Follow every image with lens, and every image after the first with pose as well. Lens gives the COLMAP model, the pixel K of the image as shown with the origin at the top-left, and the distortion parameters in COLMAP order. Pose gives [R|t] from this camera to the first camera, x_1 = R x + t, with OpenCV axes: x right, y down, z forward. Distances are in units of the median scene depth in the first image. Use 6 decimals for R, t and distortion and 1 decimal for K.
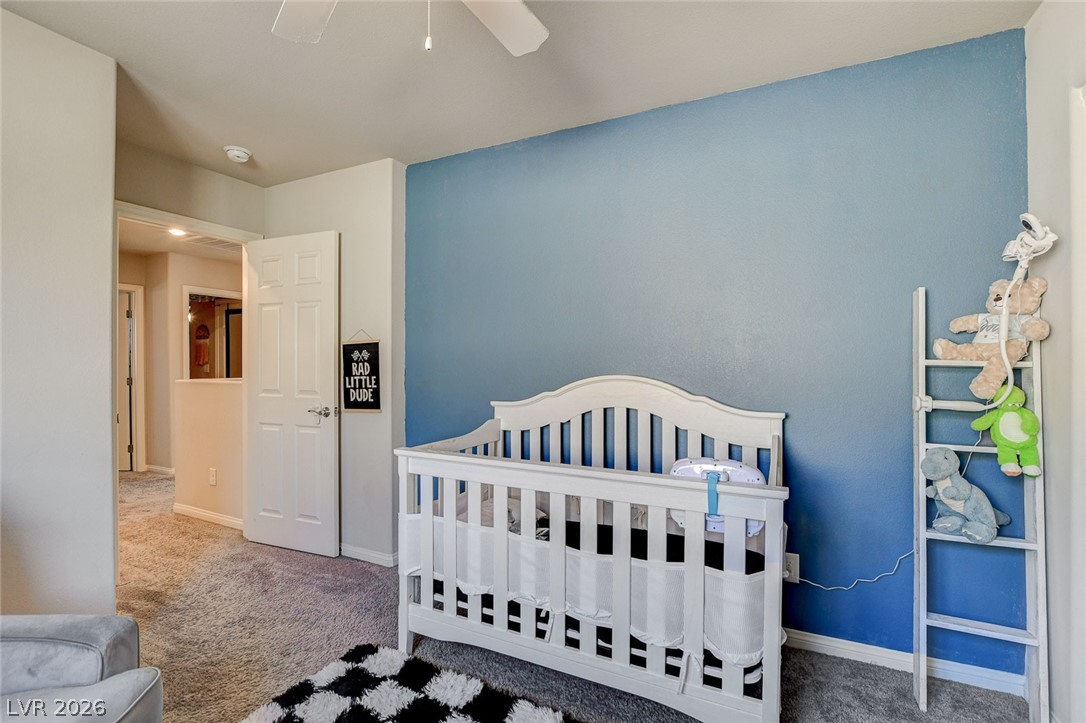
lens RADIAL K [[483.9, 0, 541.1], [0, 483.9, 360.4], [0, 0, 1]] dist [-0.022601, 0.002920]
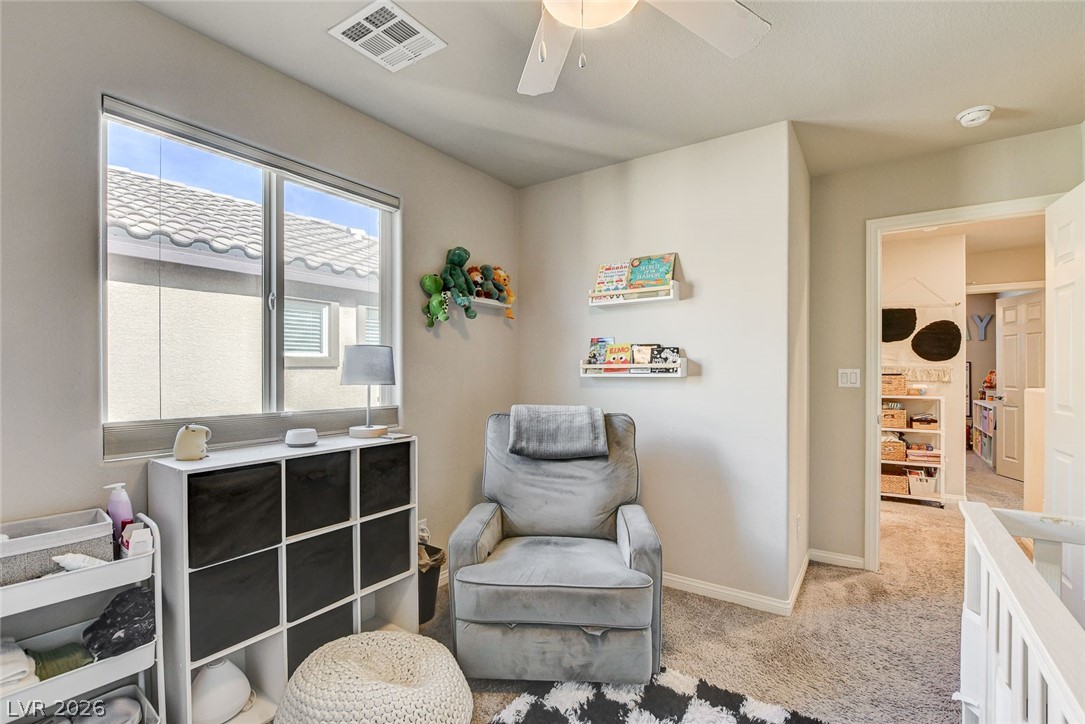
lens RADIAL K [[483.5, 0, 541.1], [0, 483.5, 371.0], [0, 0, 1]] dist [-0.022601, 0.002920]
pose [[-0.129926, 0.002636, -0.991520, 0.279751], [0.006698, 0.999976, 0.001781, 0.003372], [0.991501, -0.006409, -0.129940, 0.362029]]
